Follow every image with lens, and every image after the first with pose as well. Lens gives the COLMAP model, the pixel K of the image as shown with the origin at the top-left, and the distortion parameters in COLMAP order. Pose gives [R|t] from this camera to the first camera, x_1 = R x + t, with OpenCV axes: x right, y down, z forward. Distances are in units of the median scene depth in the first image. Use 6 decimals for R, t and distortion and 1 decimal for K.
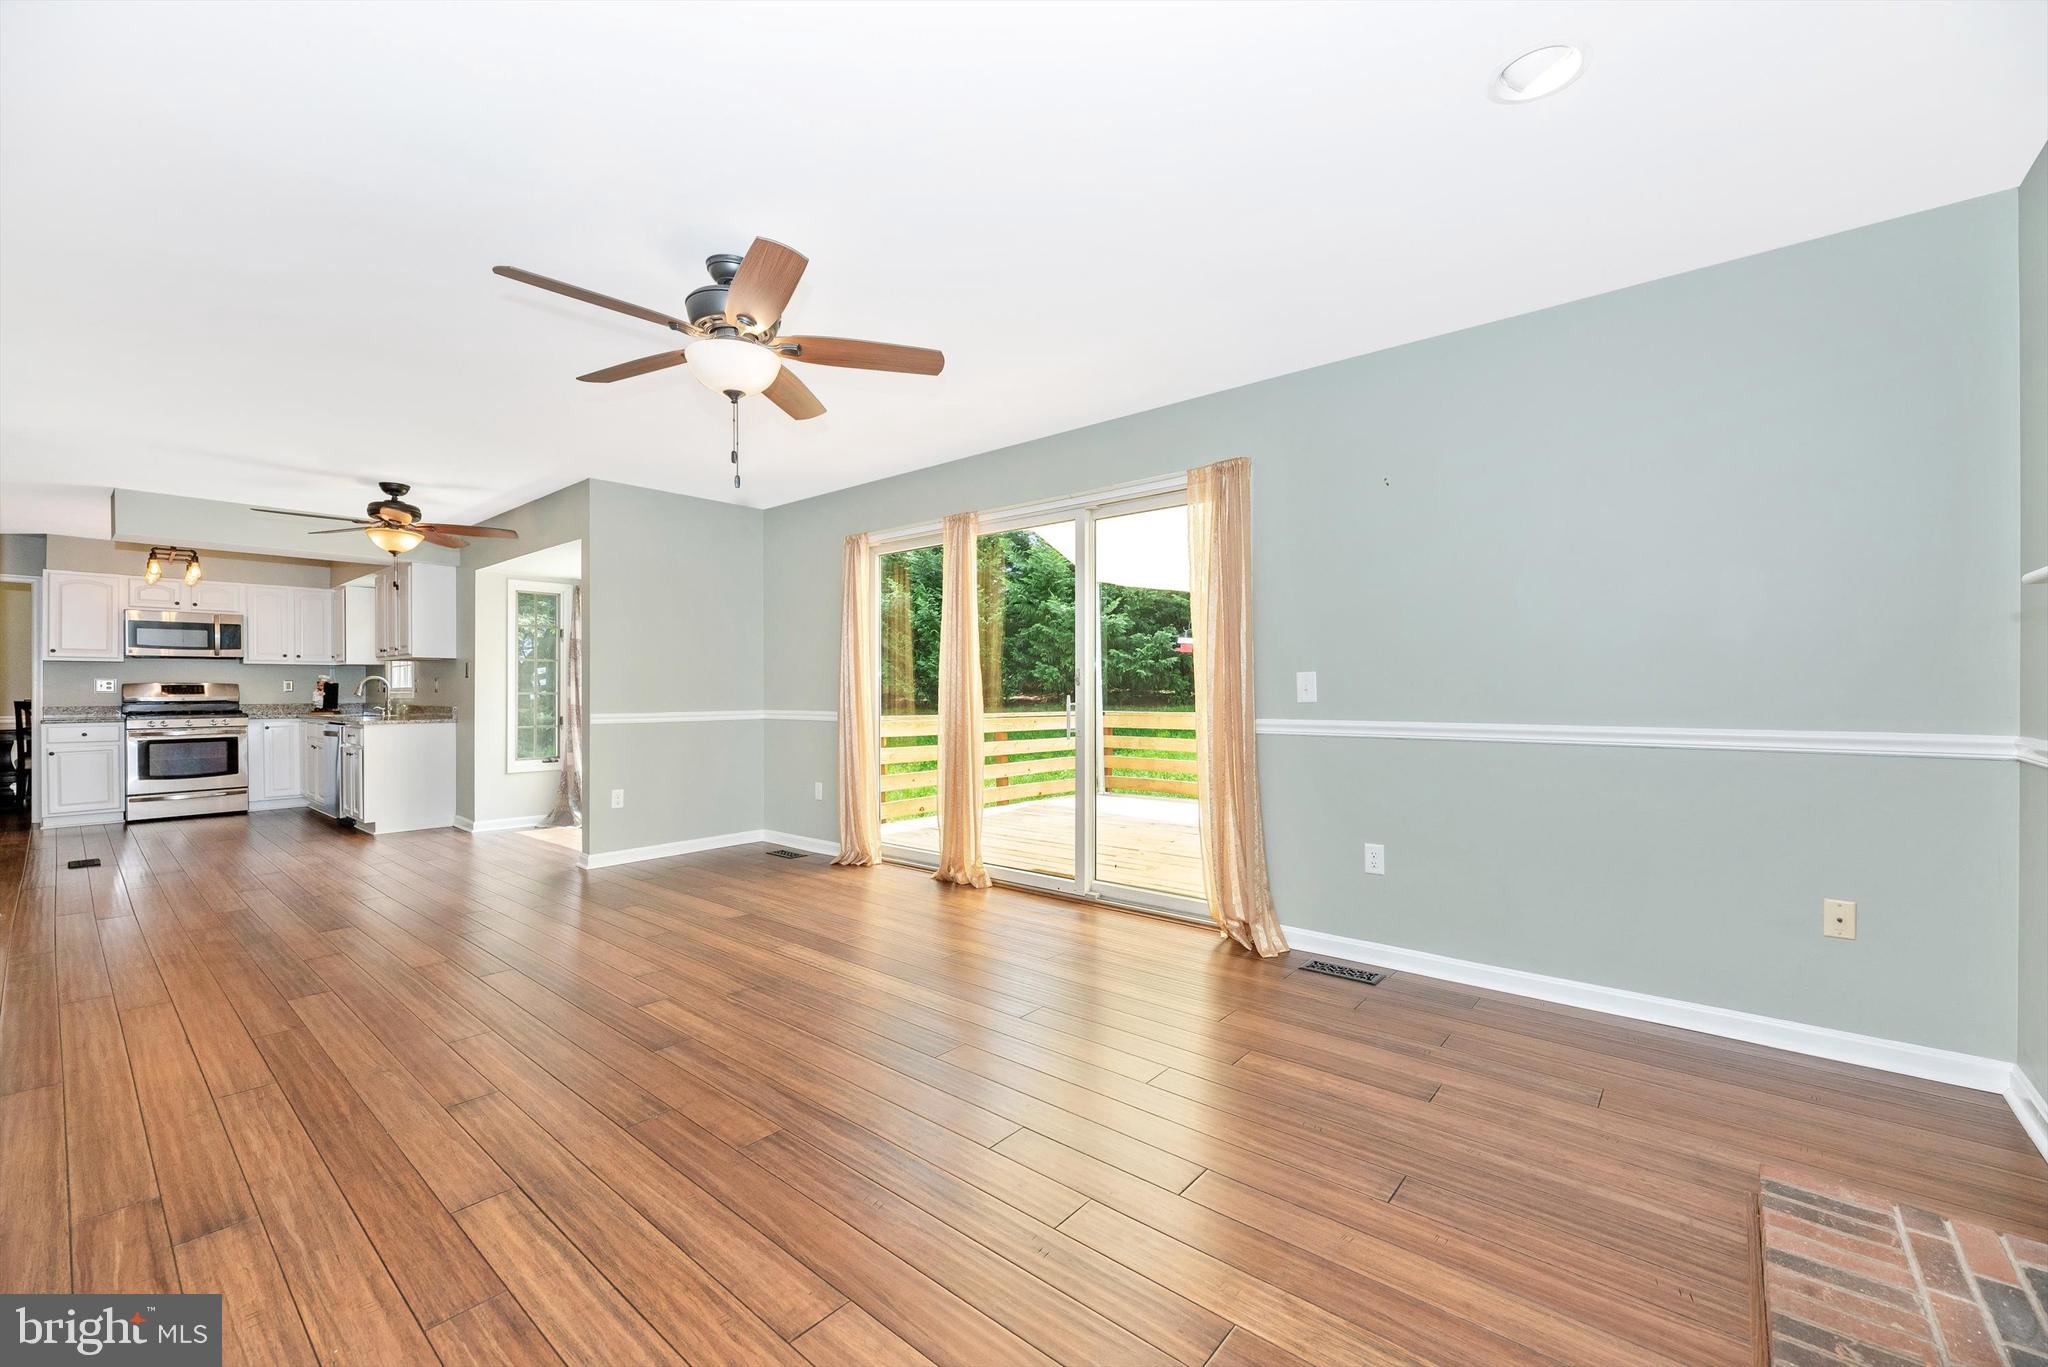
lens RADIAL K [[840.5, 0, 1018.0], [0, 840.5, 682.6], [0, 0, 1]] dist [0.000384, 0.000874]
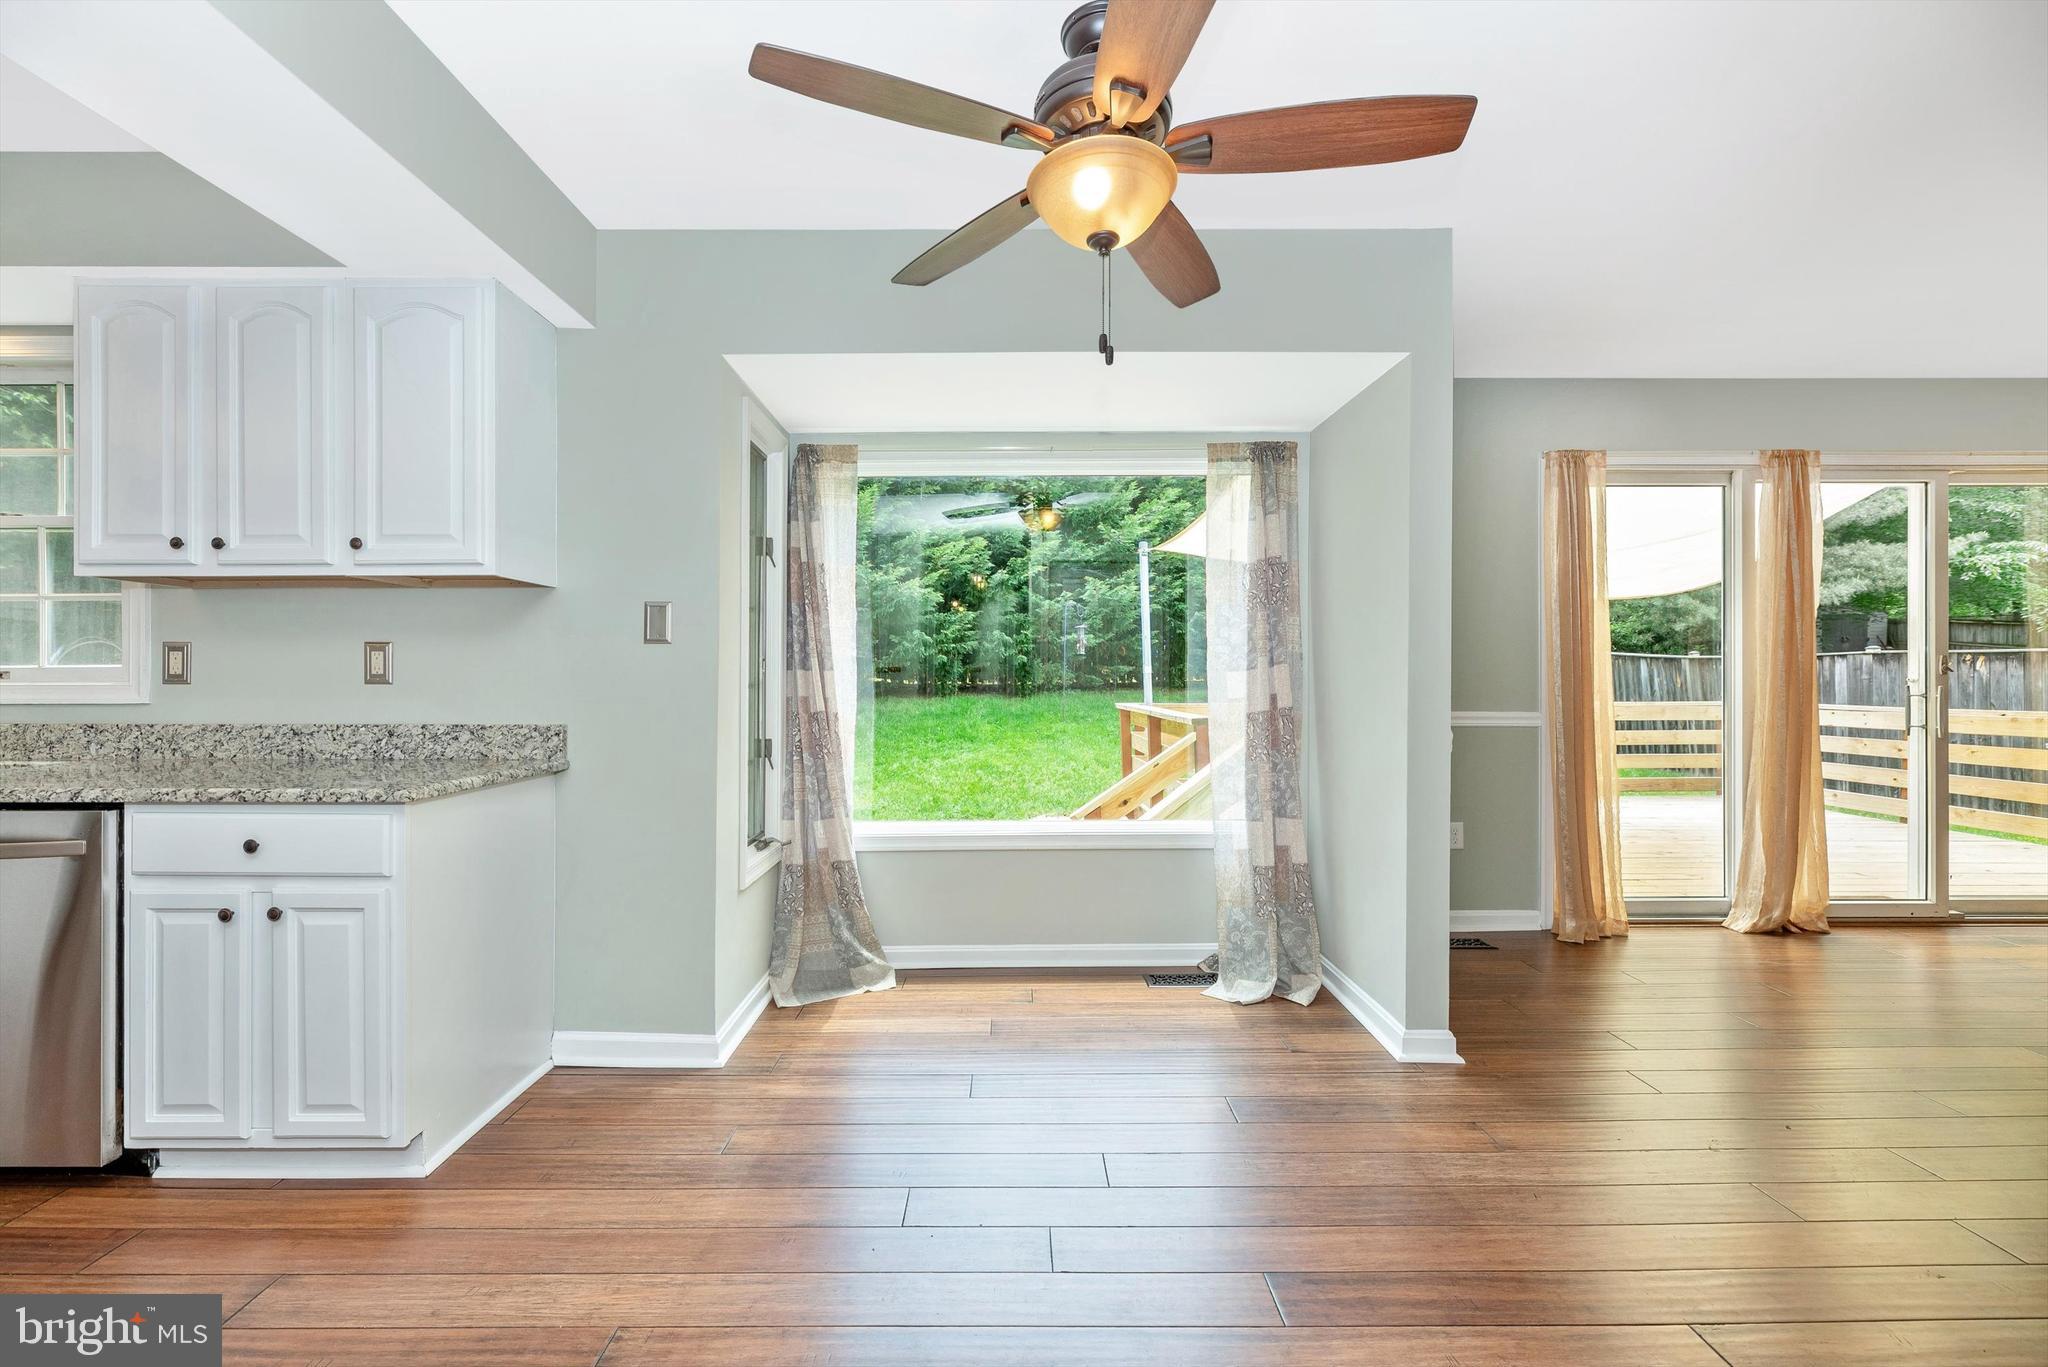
lens RADIAL K [[840.5, 0, 1009.3], [0, 840.5, 677.3], [0, 0, 1]] dist [0.000384, 0.000874]
pose [[0.746959, 0.001387, 0.664869, -1.160567], [-0.007804, 0.999947, 0.006681, 0.008014], [-0.664825, -0.010179, 0.746930, 0.935311]]
